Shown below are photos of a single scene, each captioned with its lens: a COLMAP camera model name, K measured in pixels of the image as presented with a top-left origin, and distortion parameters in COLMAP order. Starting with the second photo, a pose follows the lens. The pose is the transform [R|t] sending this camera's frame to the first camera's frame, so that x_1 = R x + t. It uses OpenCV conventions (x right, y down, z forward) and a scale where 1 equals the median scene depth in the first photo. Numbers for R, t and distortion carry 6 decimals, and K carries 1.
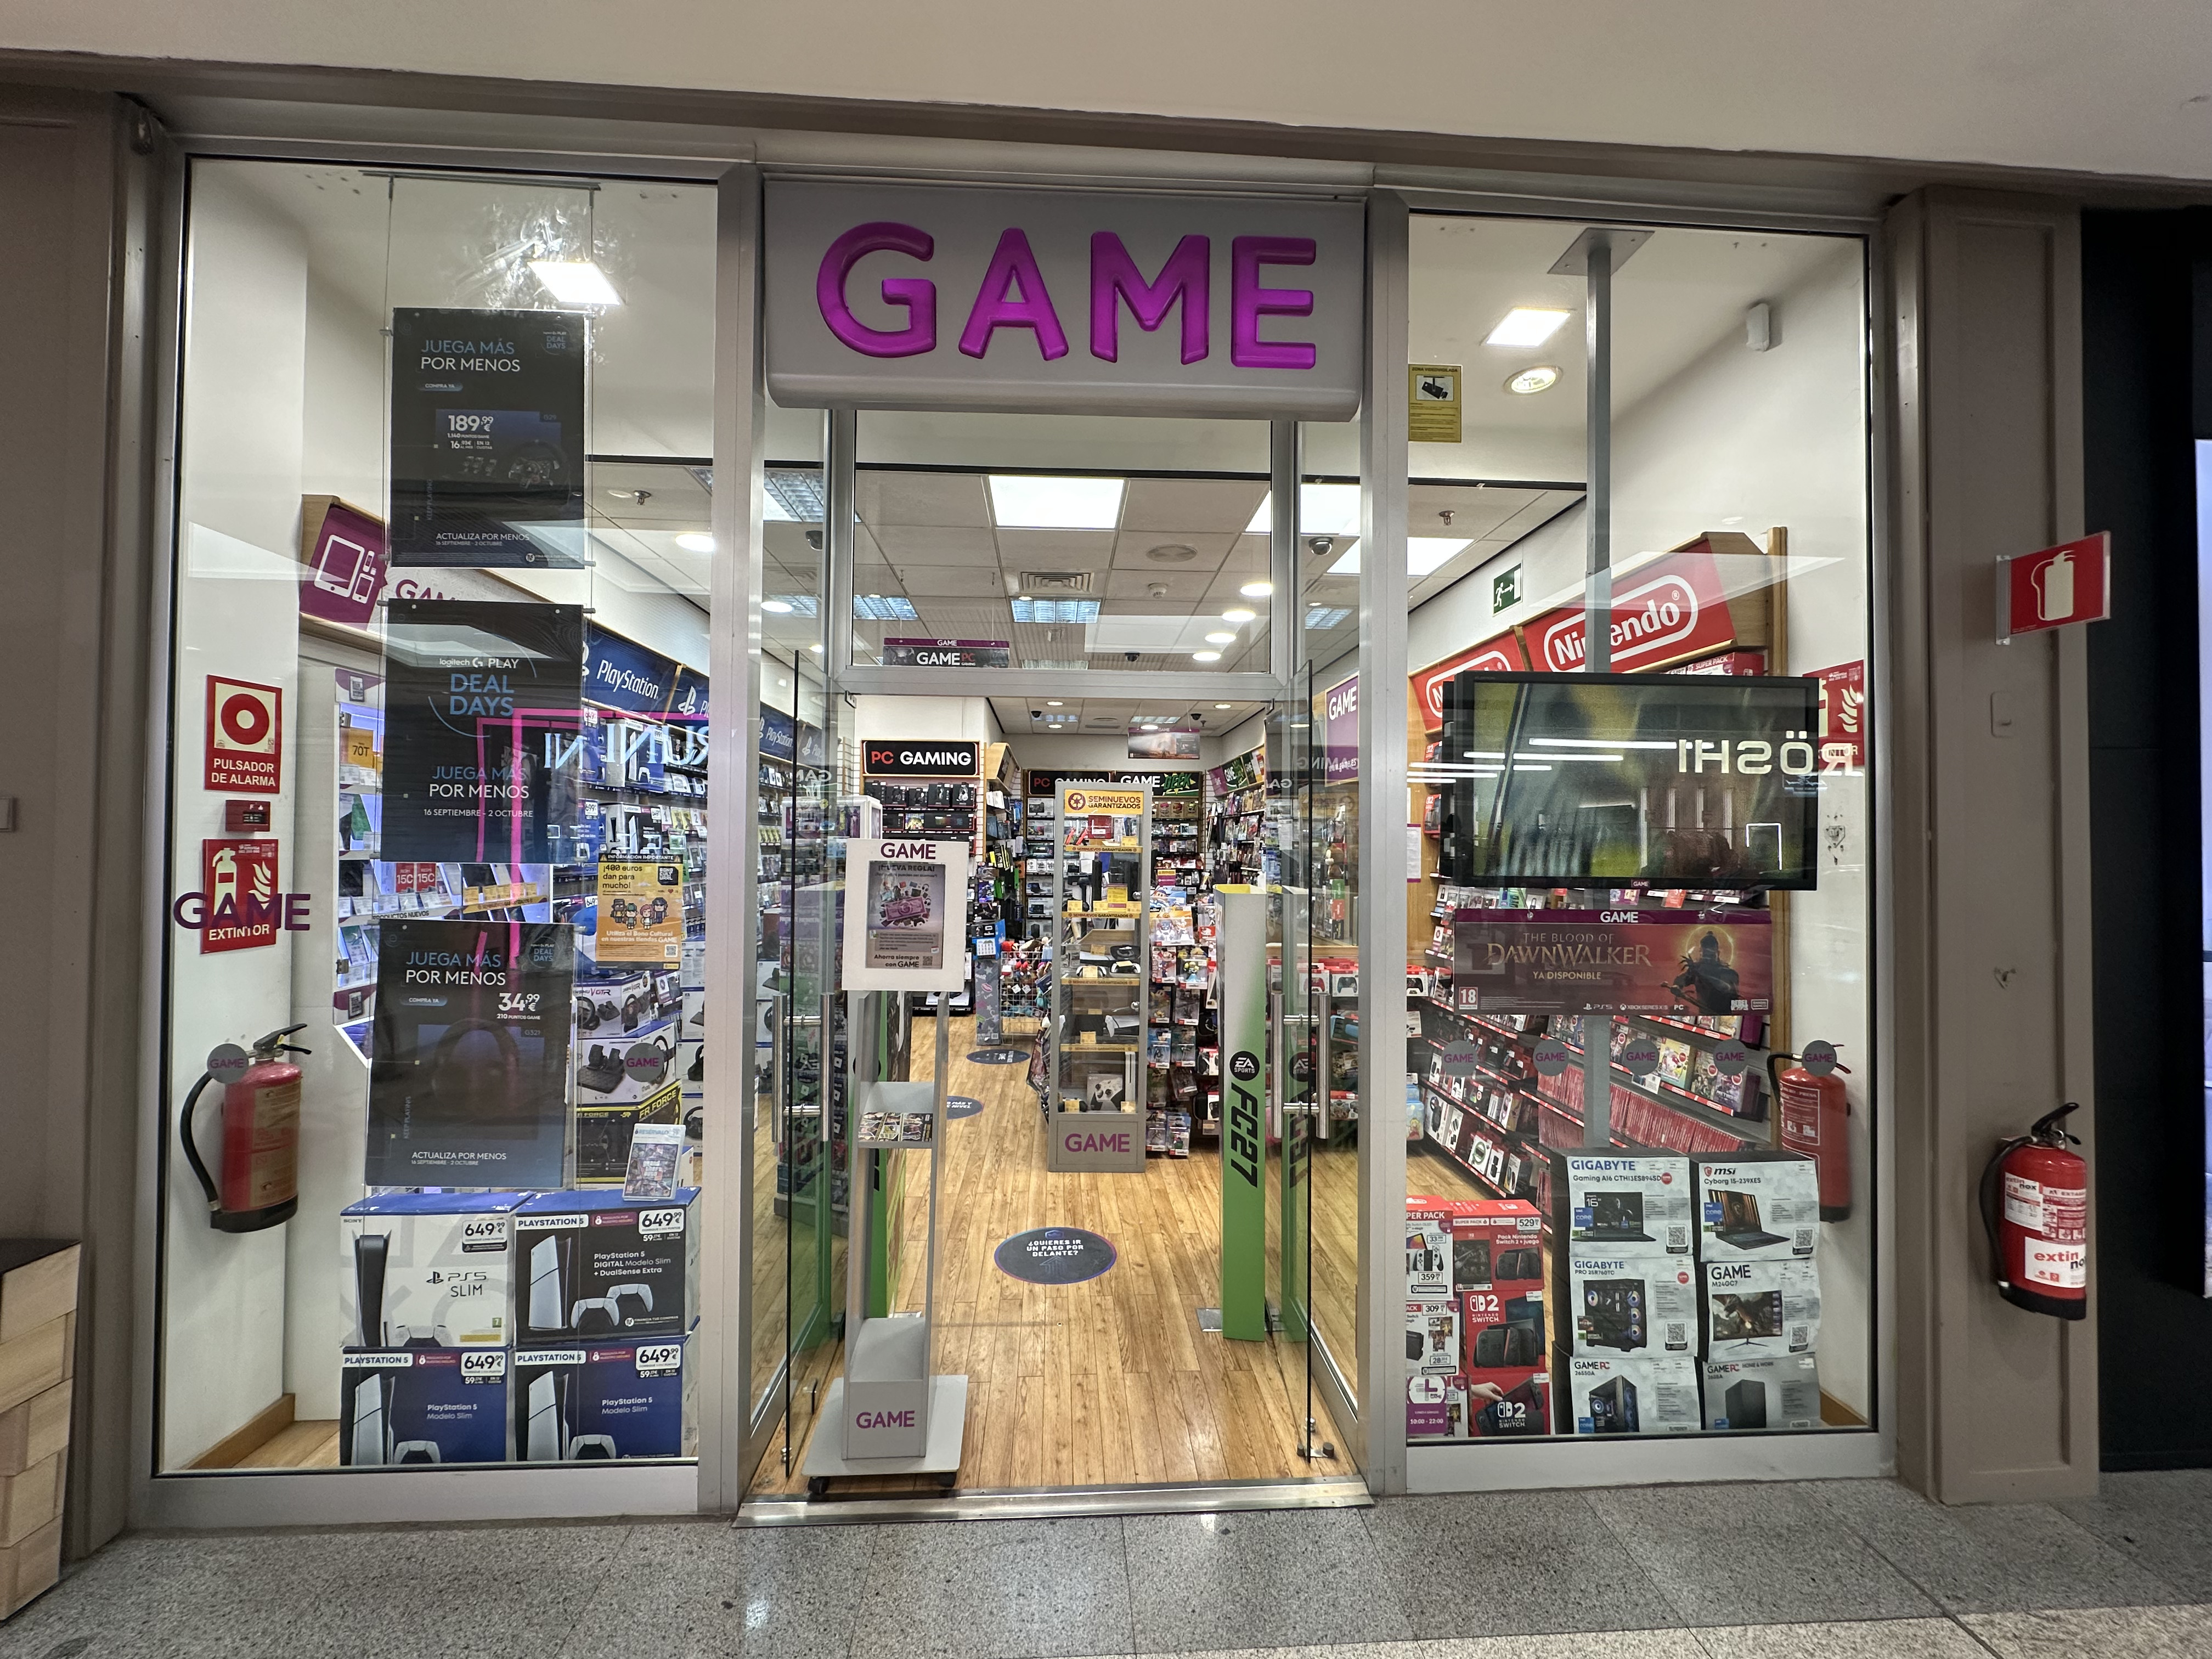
lens RADIAL K [[876.6, 0, 1107.6], [0, 876.6, 826.0], [0, 0, 1]] dist [-0.002513, 0.000298]
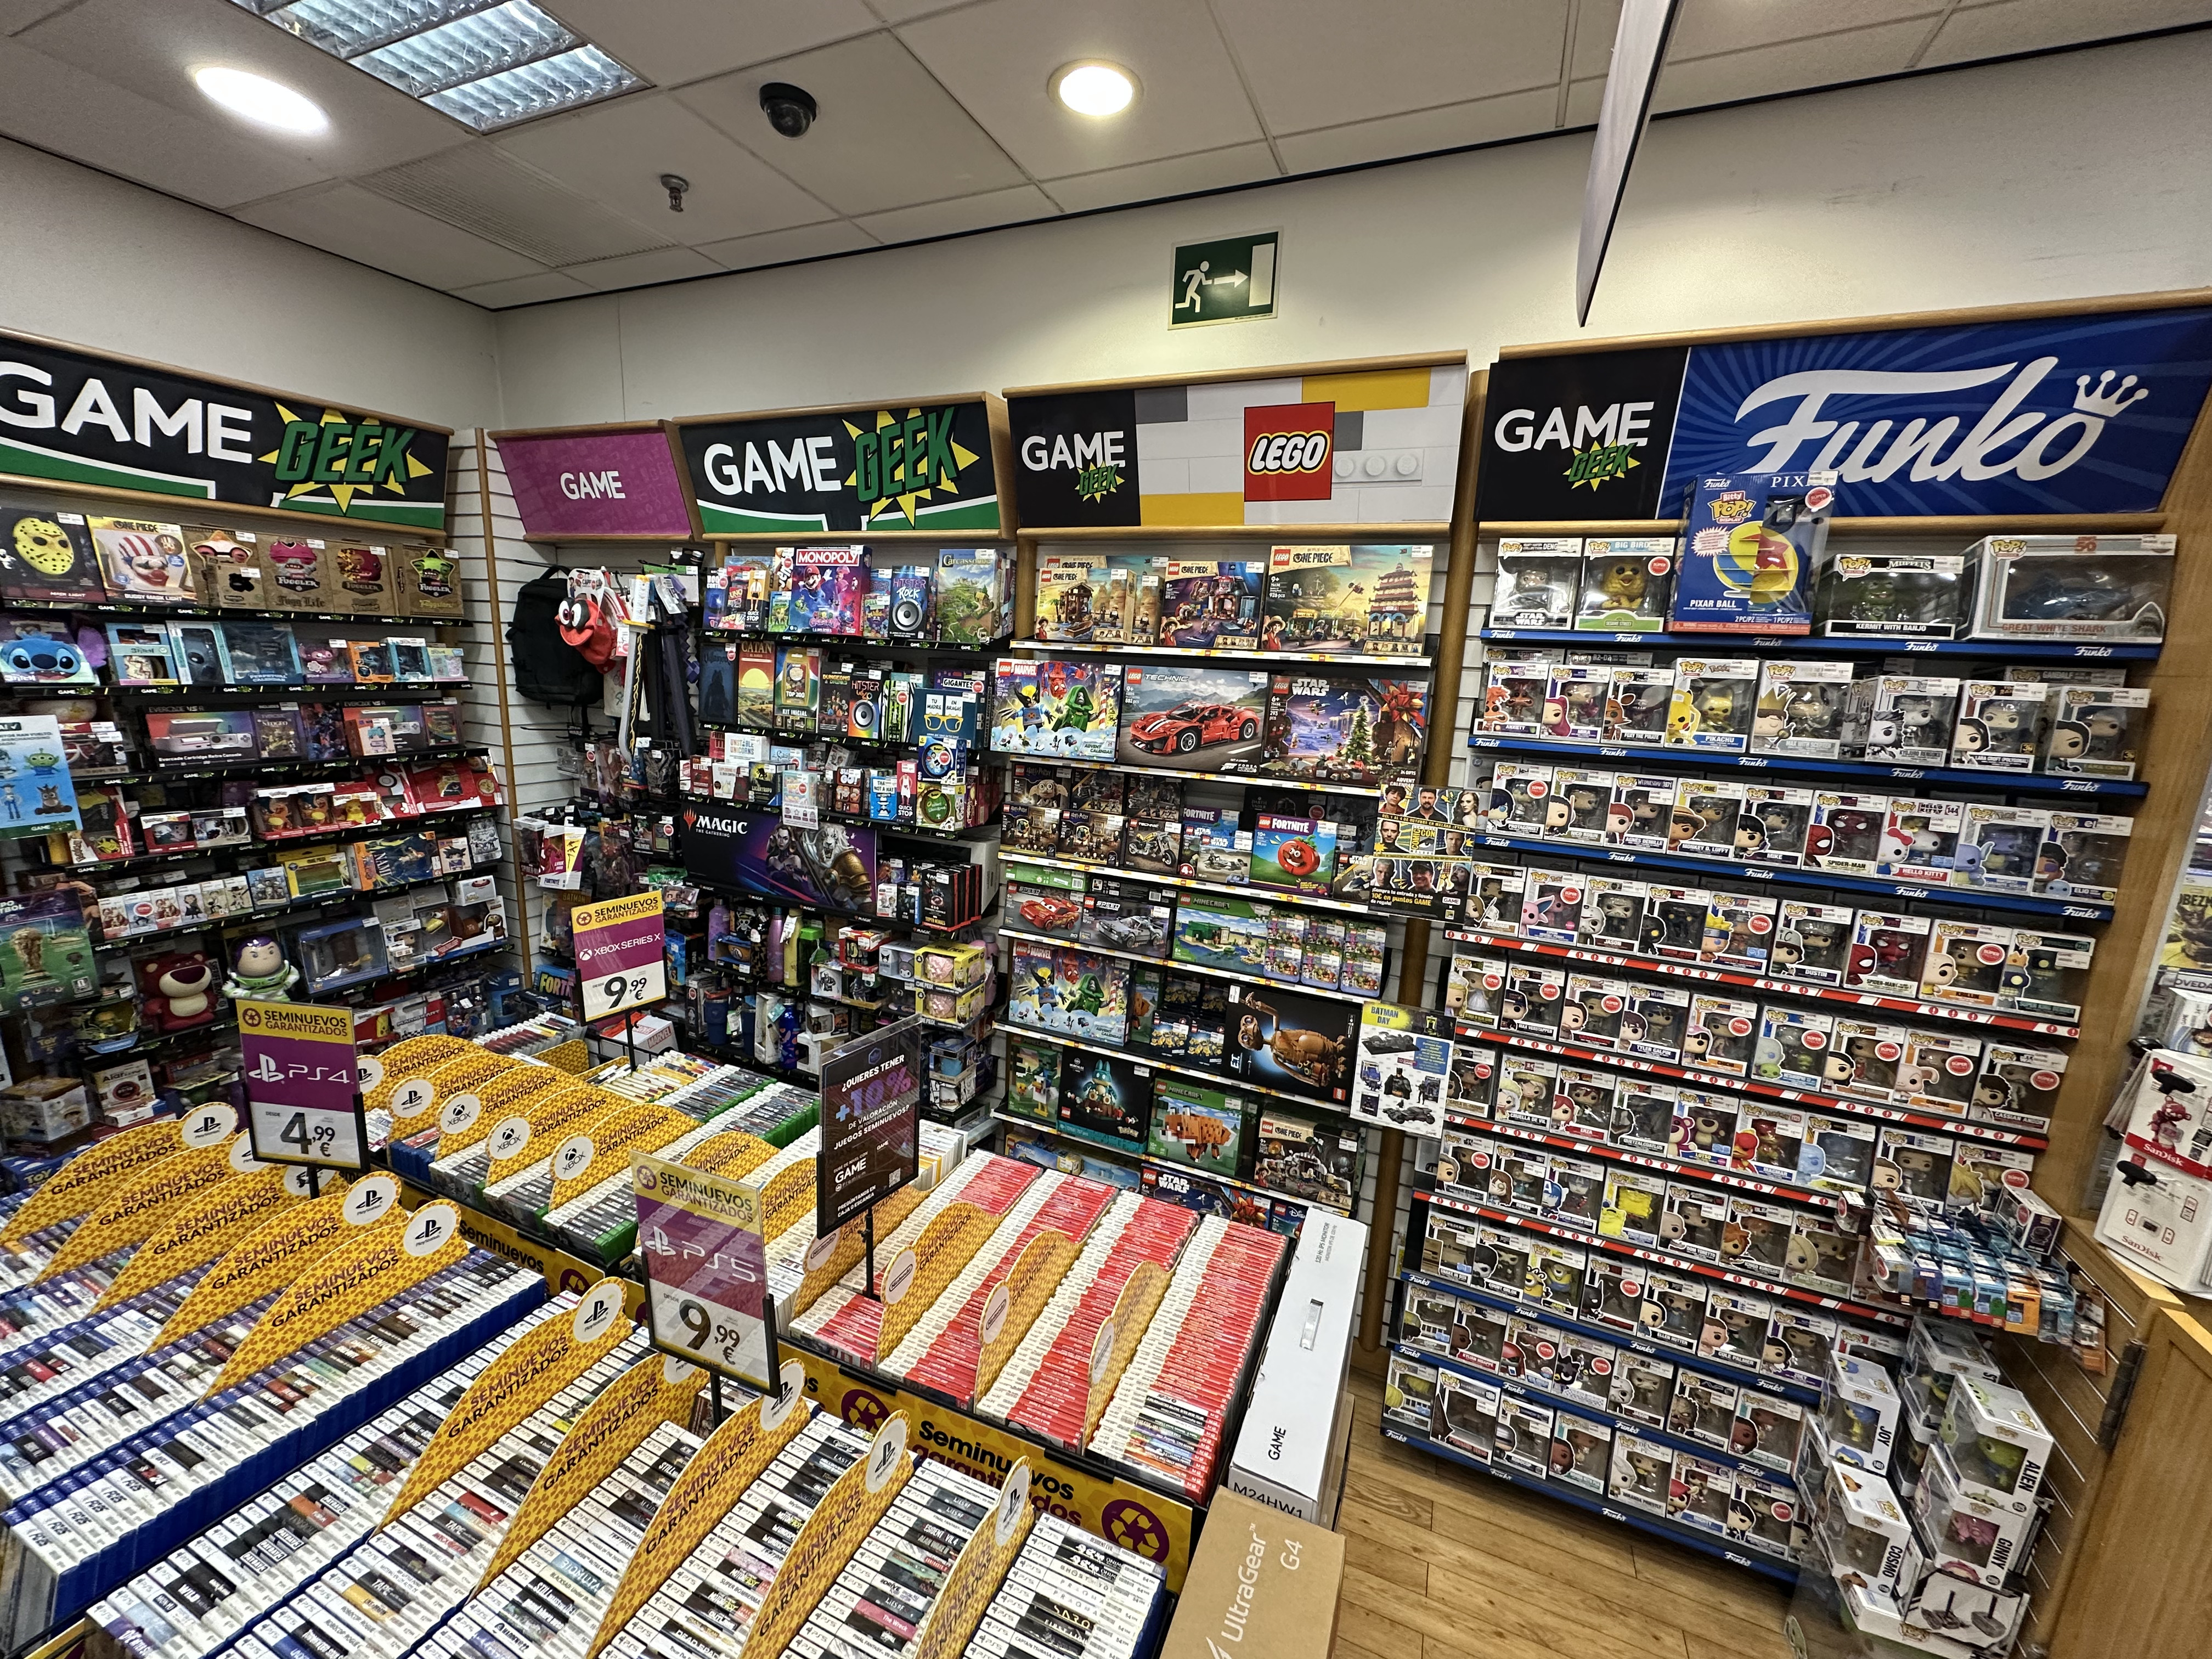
lens RADIAL K [[876.6, 0, 1105.2], [0, 876.6, 827.8], [0, 0, 1]] dist [-0.002513, 0.000298]
pose [[0.452113, -0.162746, 0.876988, -0.095904], [-0.059031, 0.975599, 0.211477, -0.027474], [-0.890005, -0.147381, 0.431473, 1.315224]]
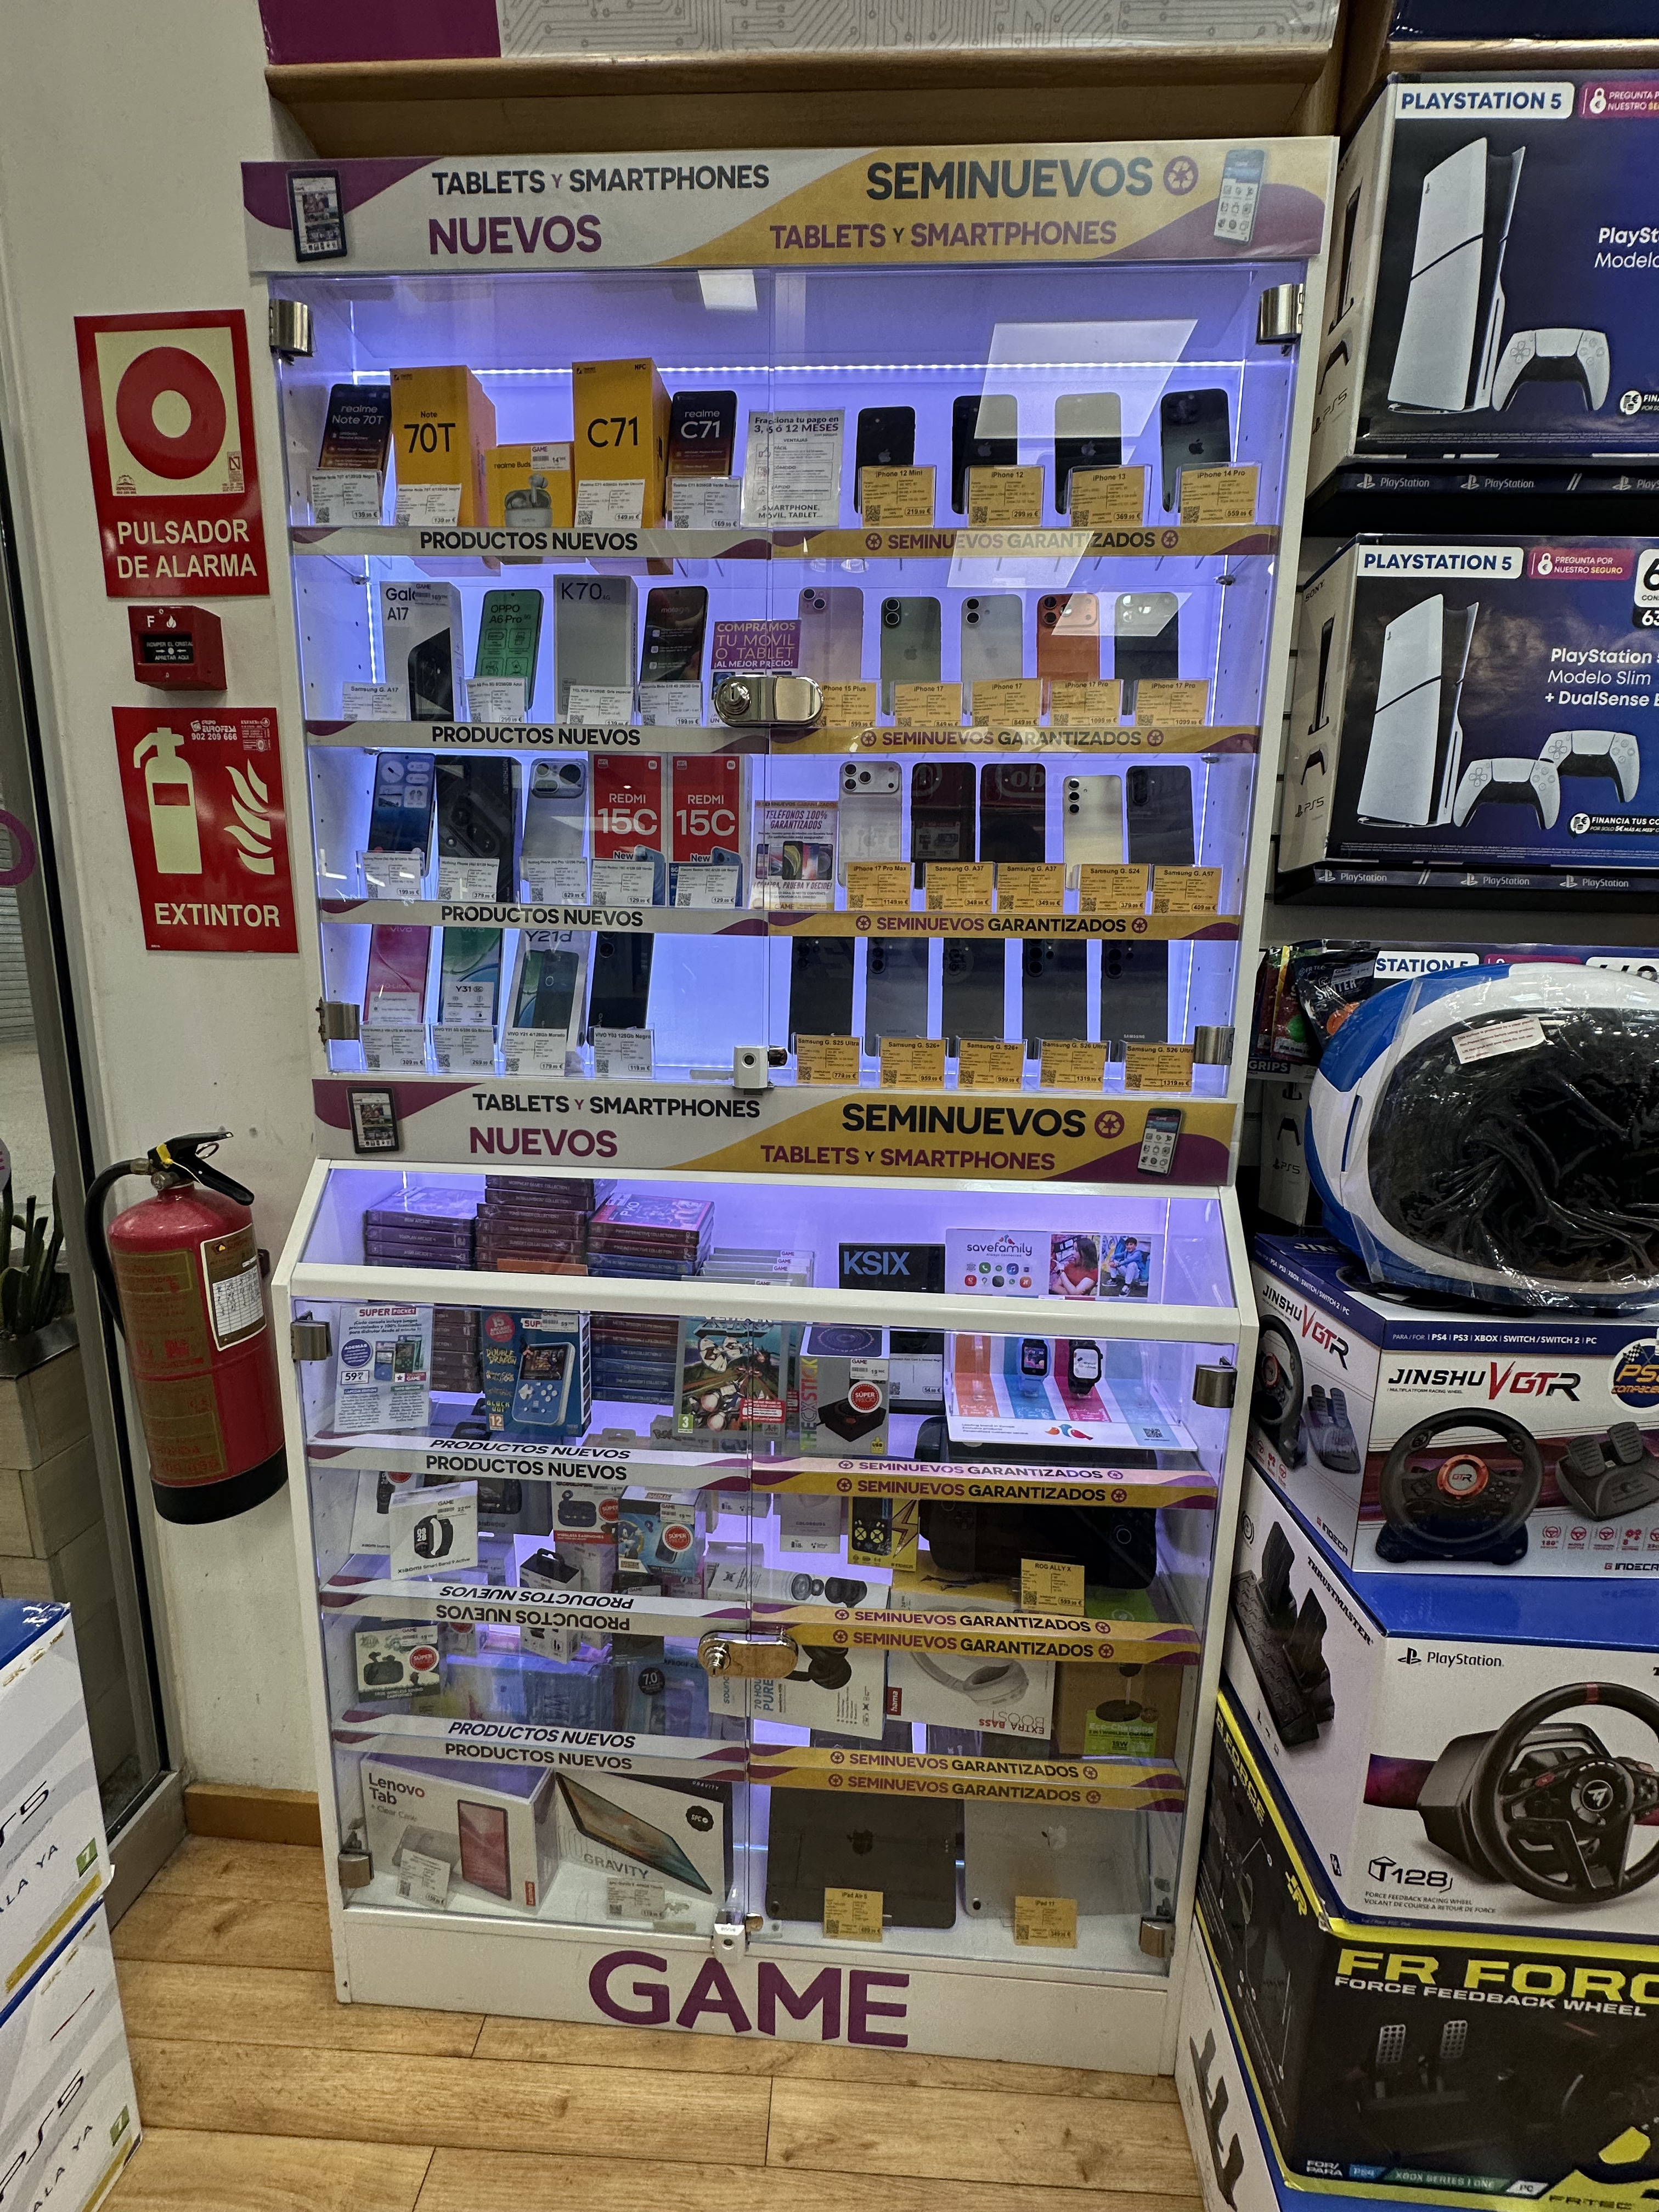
lens RADIAL K [[876.6, 0, 831.6], [0, 876.6, 1105.6], [0, 0, 1]] dist [-0.002513, 0.000298]
pose [[-0.105037, 0.170173, -0.979800, -0.199629], [-0.005968, 0.985125, 0.171738, 0.051534], [0.994450, 0.023887, -0.102459, 0.511442]]
